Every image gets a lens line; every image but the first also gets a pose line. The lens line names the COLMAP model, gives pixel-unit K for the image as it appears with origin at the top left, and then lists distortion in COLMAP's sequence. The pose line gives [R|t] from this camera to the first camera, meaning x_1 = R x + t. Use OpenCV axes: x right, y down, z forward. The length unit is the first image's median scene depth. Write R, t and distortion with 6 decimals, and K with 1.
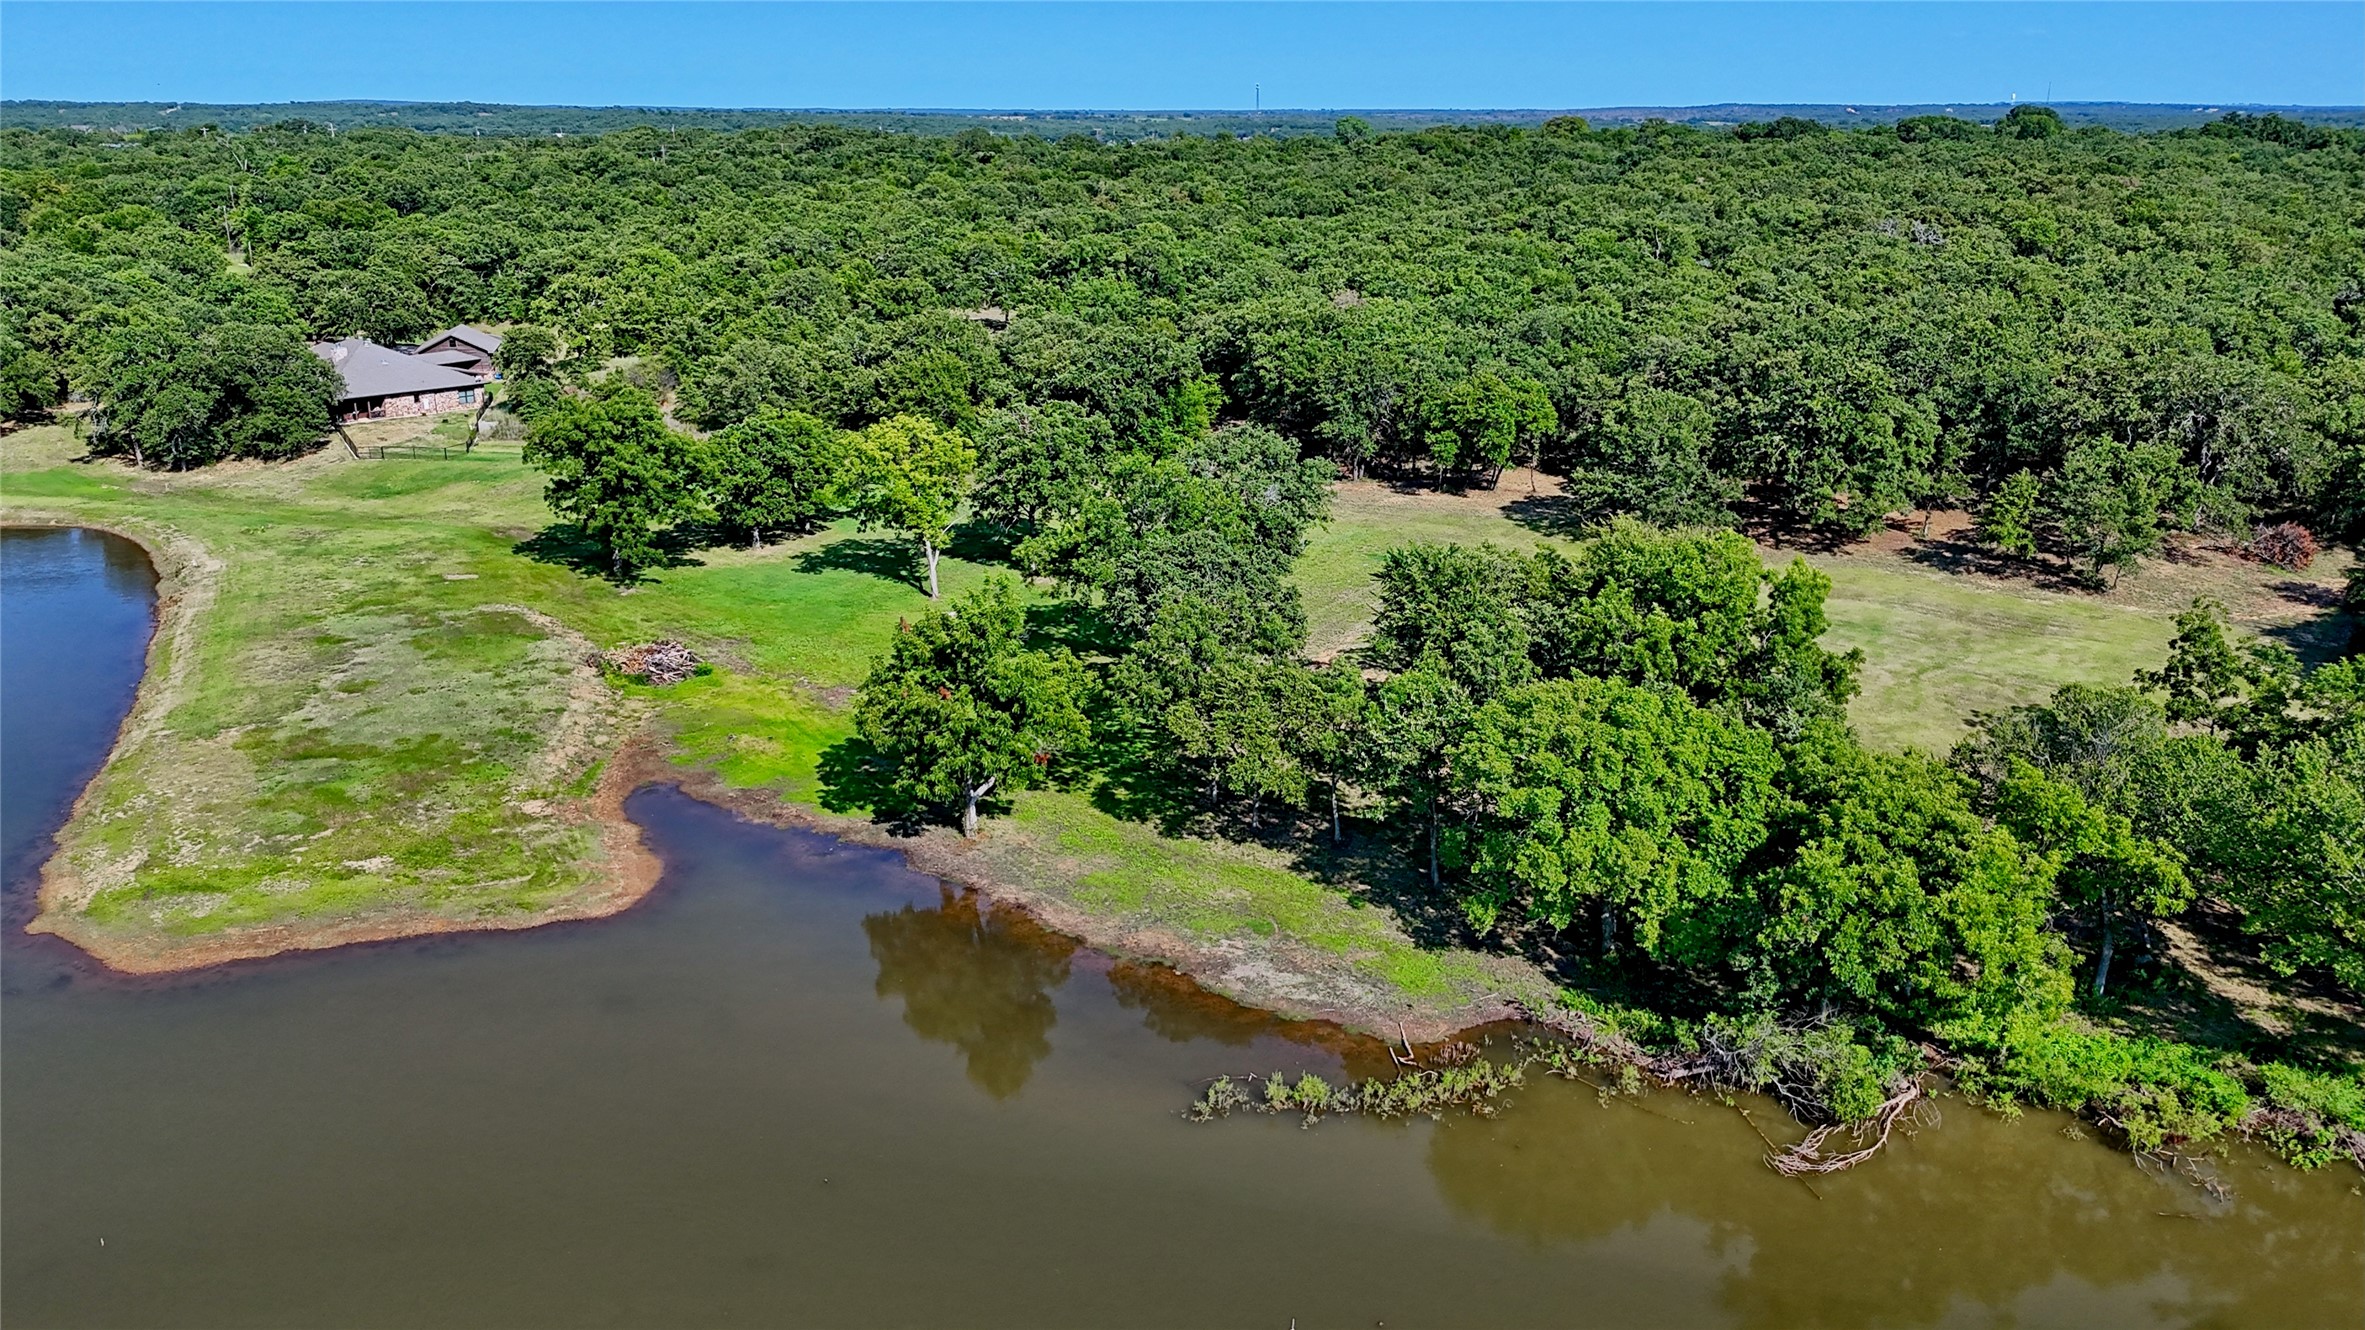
lens RADIAL K [[1726.6, 0, 1181.6], [0, 1726.6, 662.6], [0, 0, 1]] dist [0.031999, -0.041459]
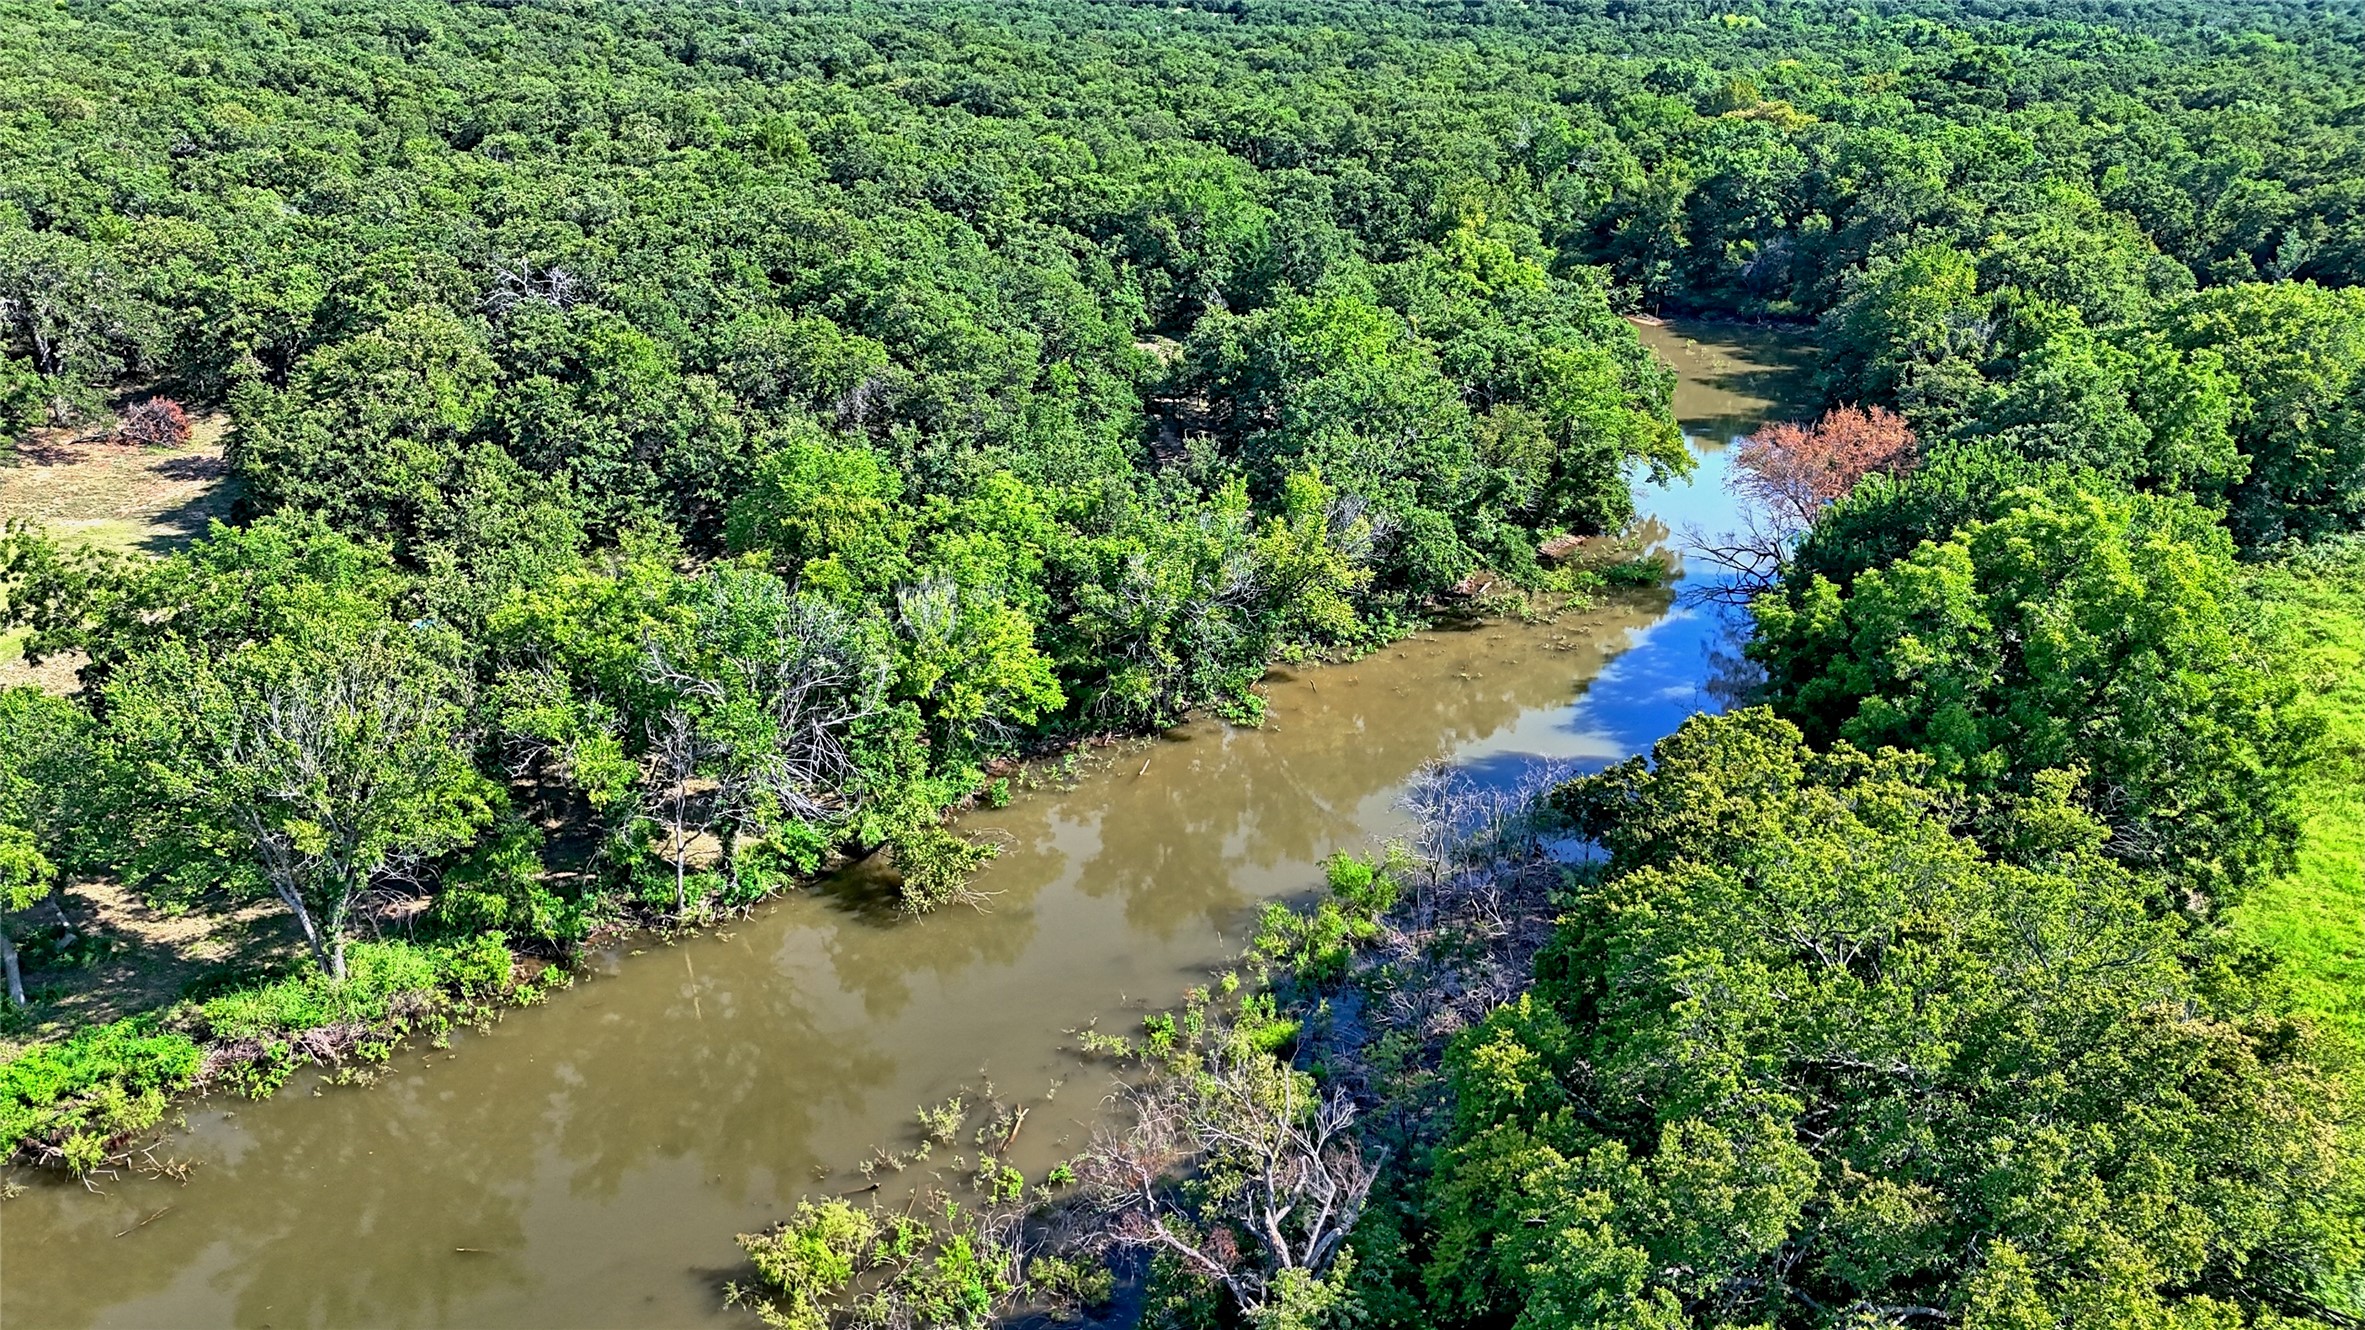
lens RADIAL K [[1726.6, 0, 1183.8], [0, 1726.6, 665.9], [0, 0, 1]] dist [0.031999, -0.041459]
pose [[0.501219, -0.314470, 0.806157, 0.107903], [0.247510, 0.944805, 0.214668, -0.006566], [-0.829167, 0.091937, 0.551388, 0.017095]]
